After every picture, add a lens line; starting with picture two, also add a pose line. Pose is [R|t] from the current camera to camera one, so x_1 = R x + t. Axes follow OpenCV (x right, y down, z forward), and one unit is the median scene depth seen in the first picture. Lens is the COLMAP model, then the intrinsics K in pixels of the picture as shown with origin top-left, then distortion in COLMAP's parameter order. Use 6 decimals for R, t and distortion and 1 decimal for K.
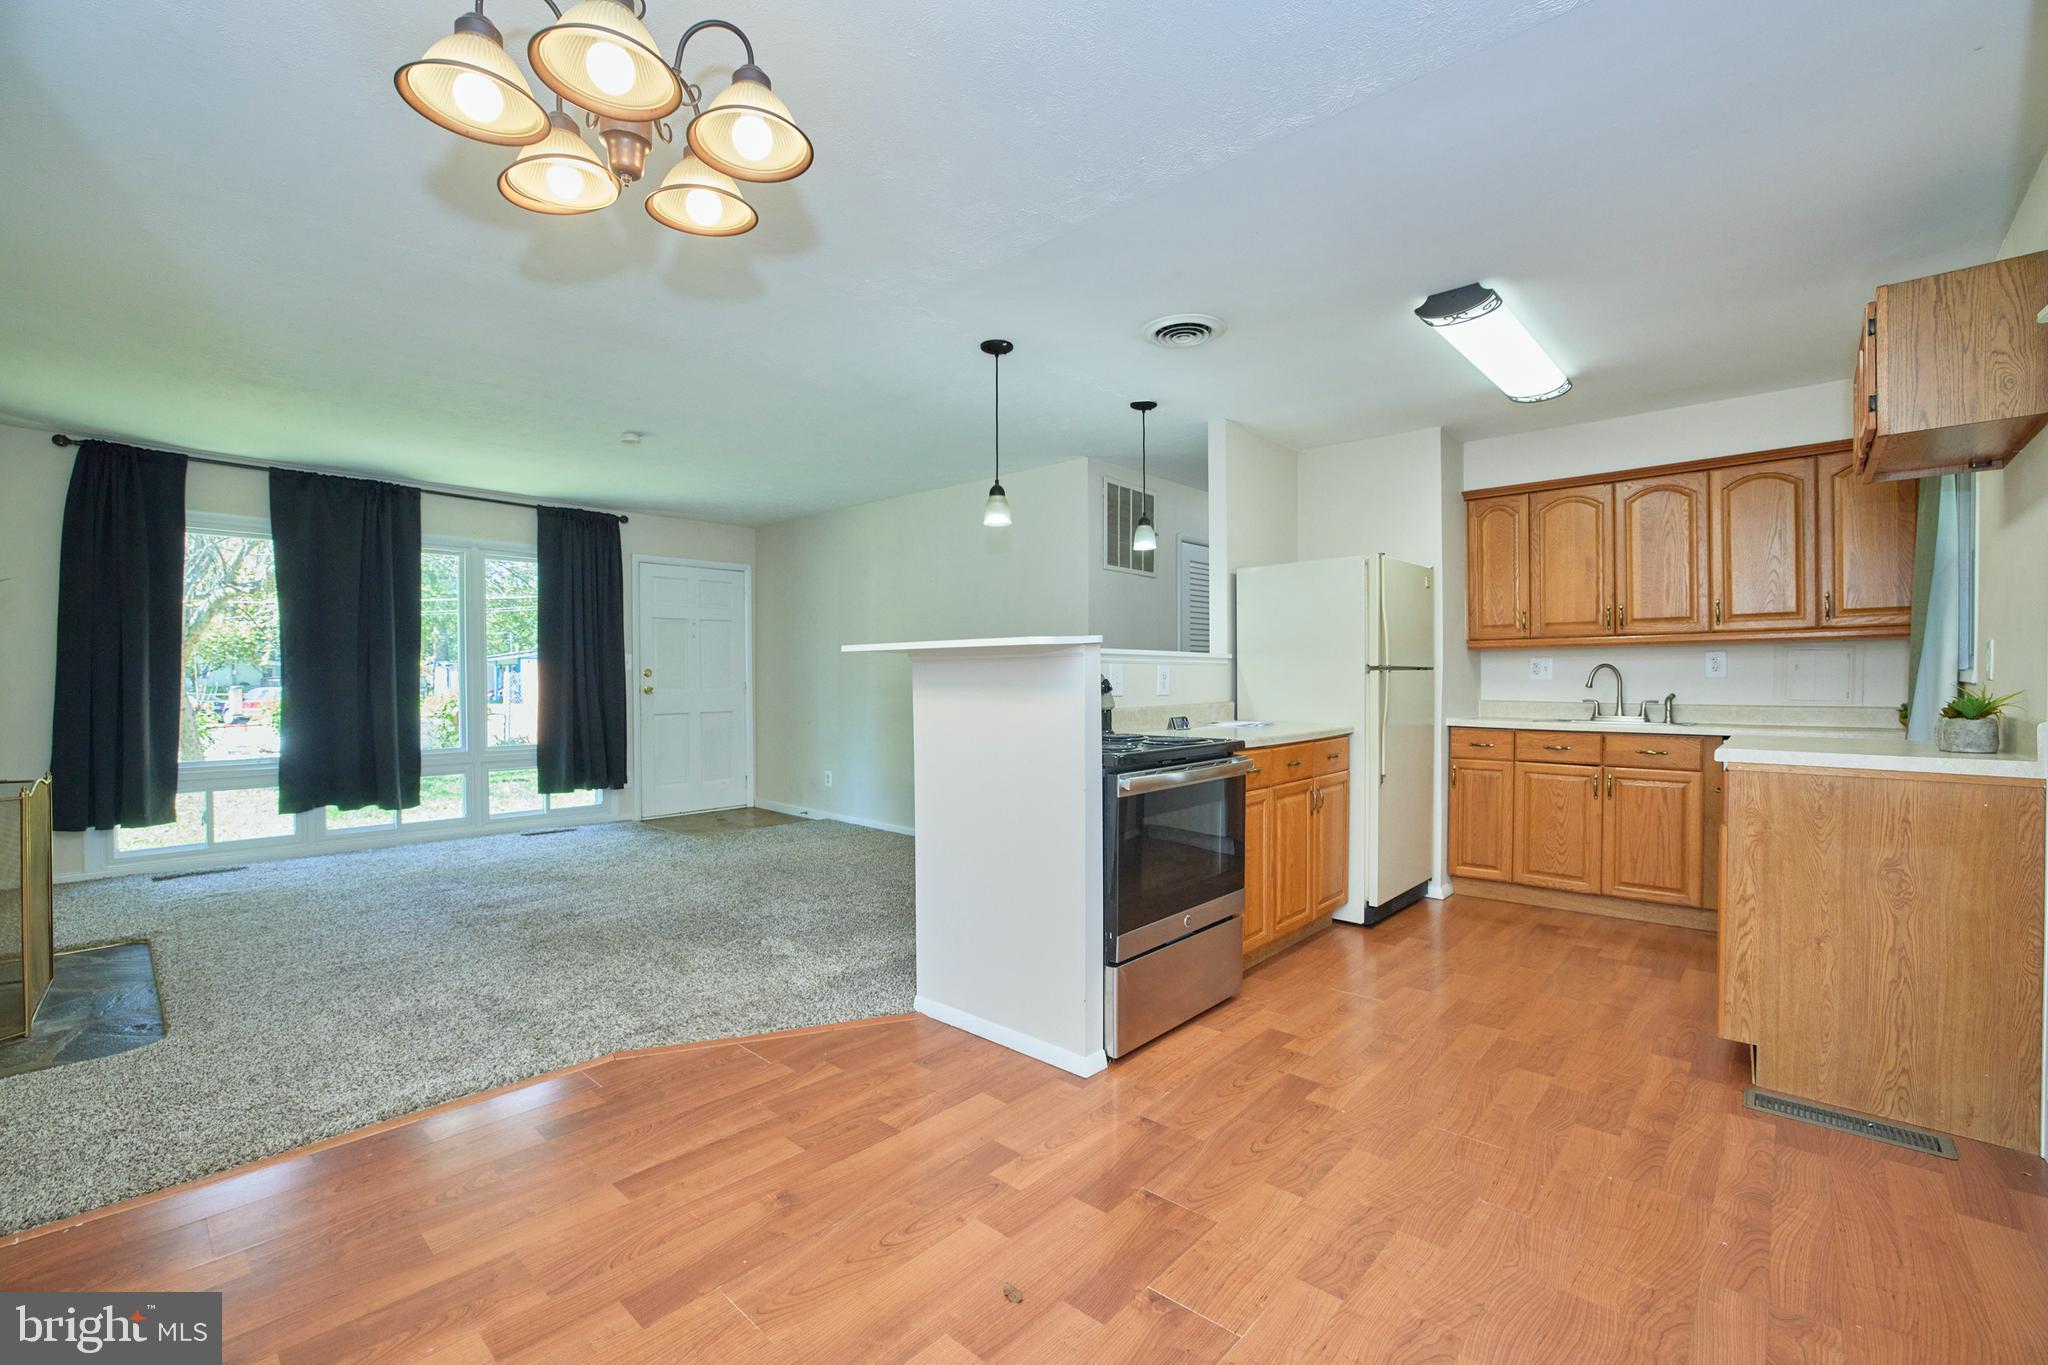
lens RADIAL K [[871.5, 0, 1032.6], [0, 871.5, 692.0], [0, 0, 1]] dist [-0.043673, 0.011752]
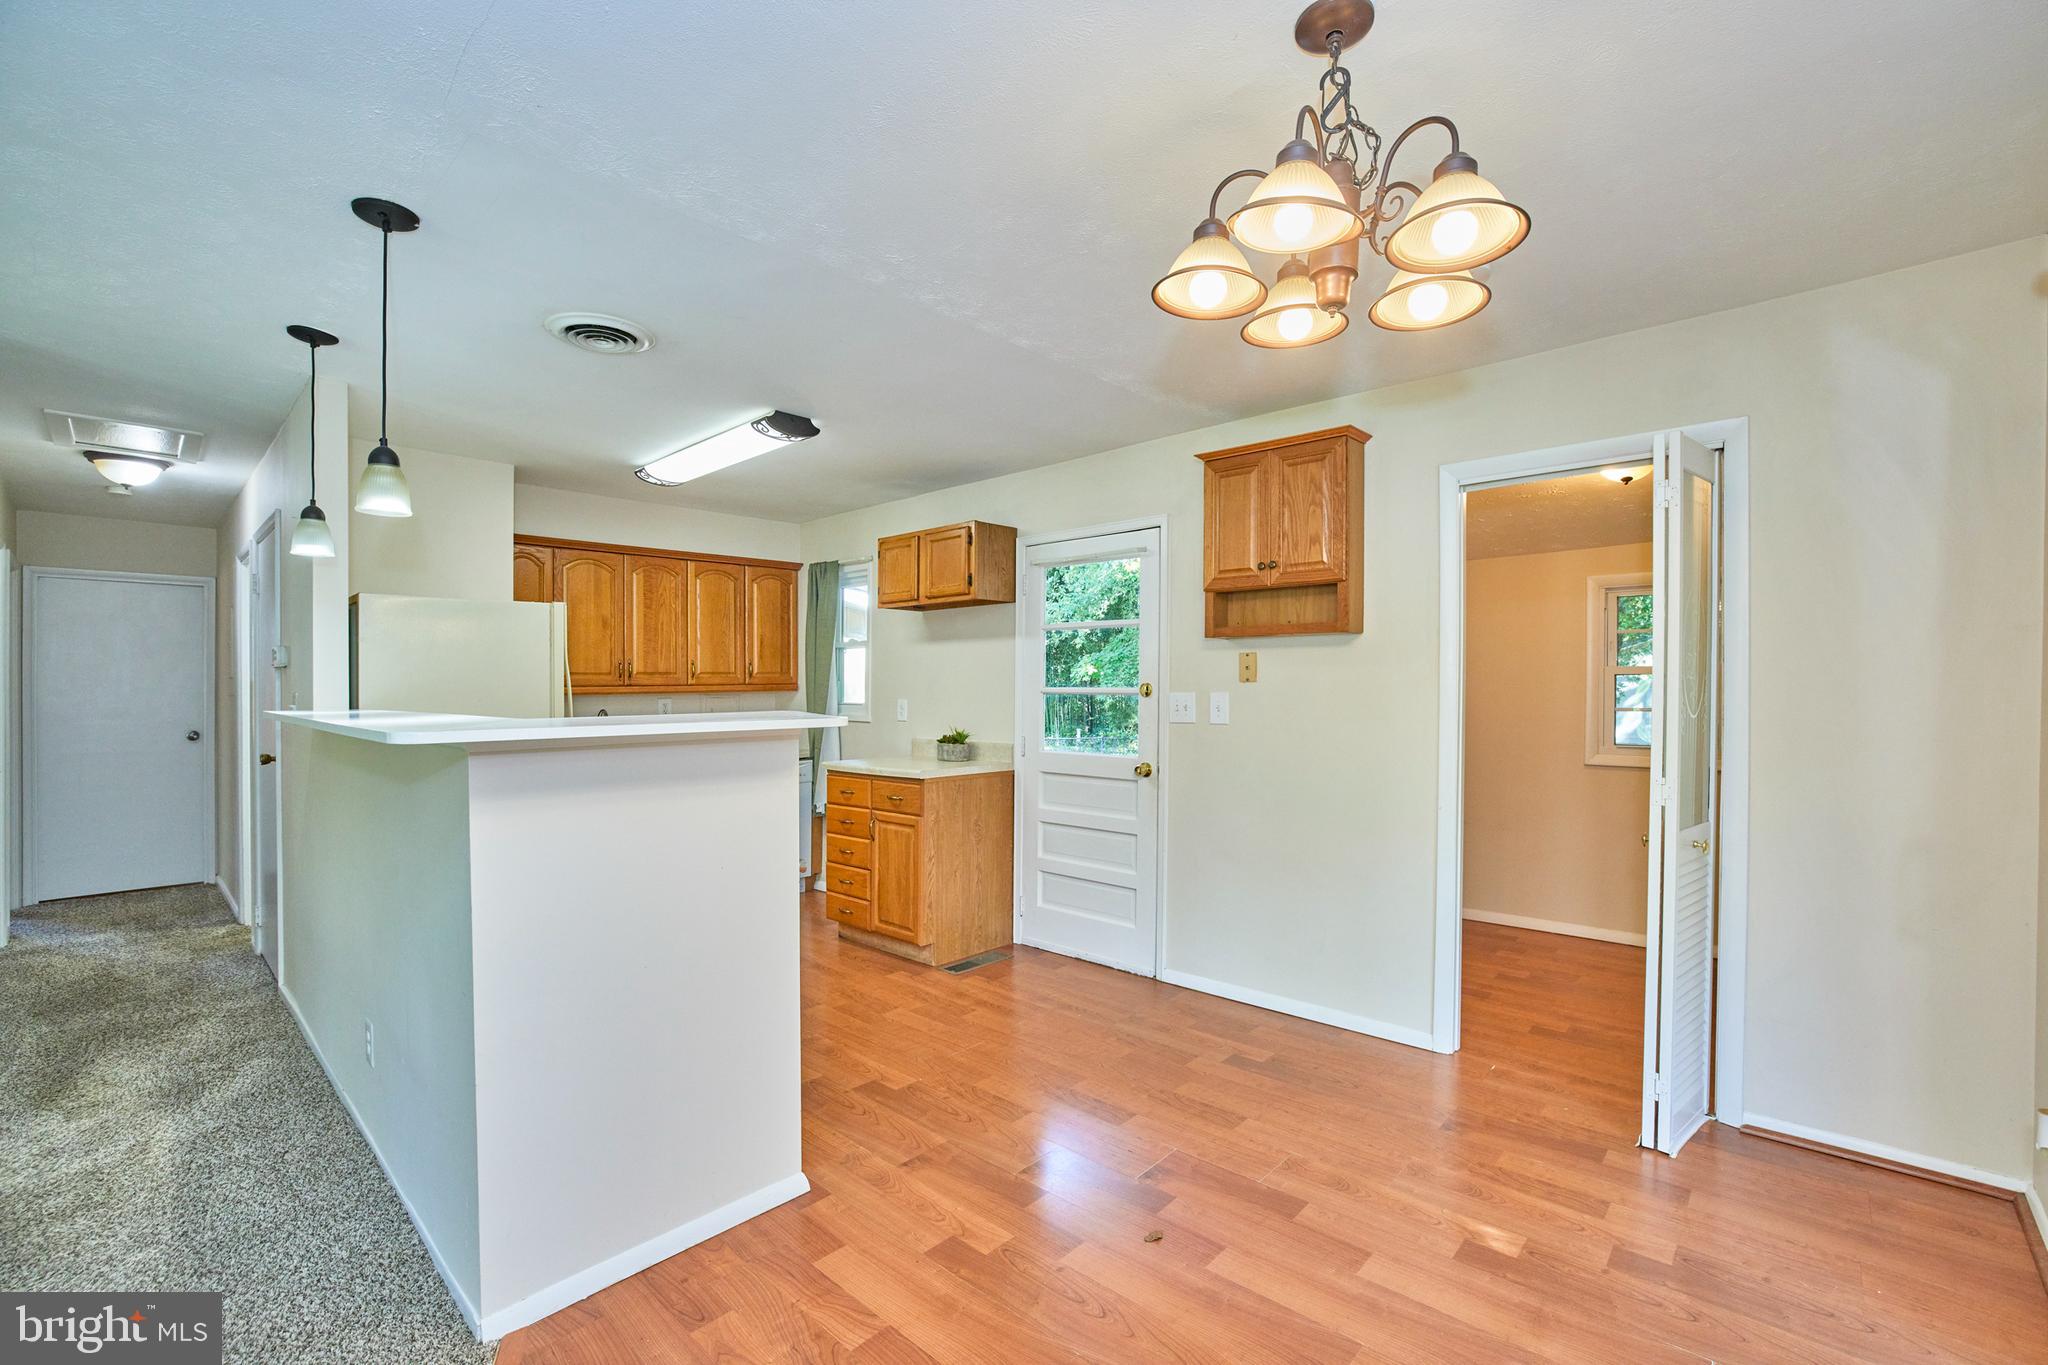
lens RADIAL K [[871.5, 0, 1033.7], [0, 871.5, 697.6], [0, 0, 1]] dist [-0.043673, 0.011752]
pose [[0.005769, -0.007893, 0.999952, -0.464946], [0.019868, 0.999772, 0.007777, -0.044118], [-0.999786, 0.019822, 0.005924, 0.410048]]
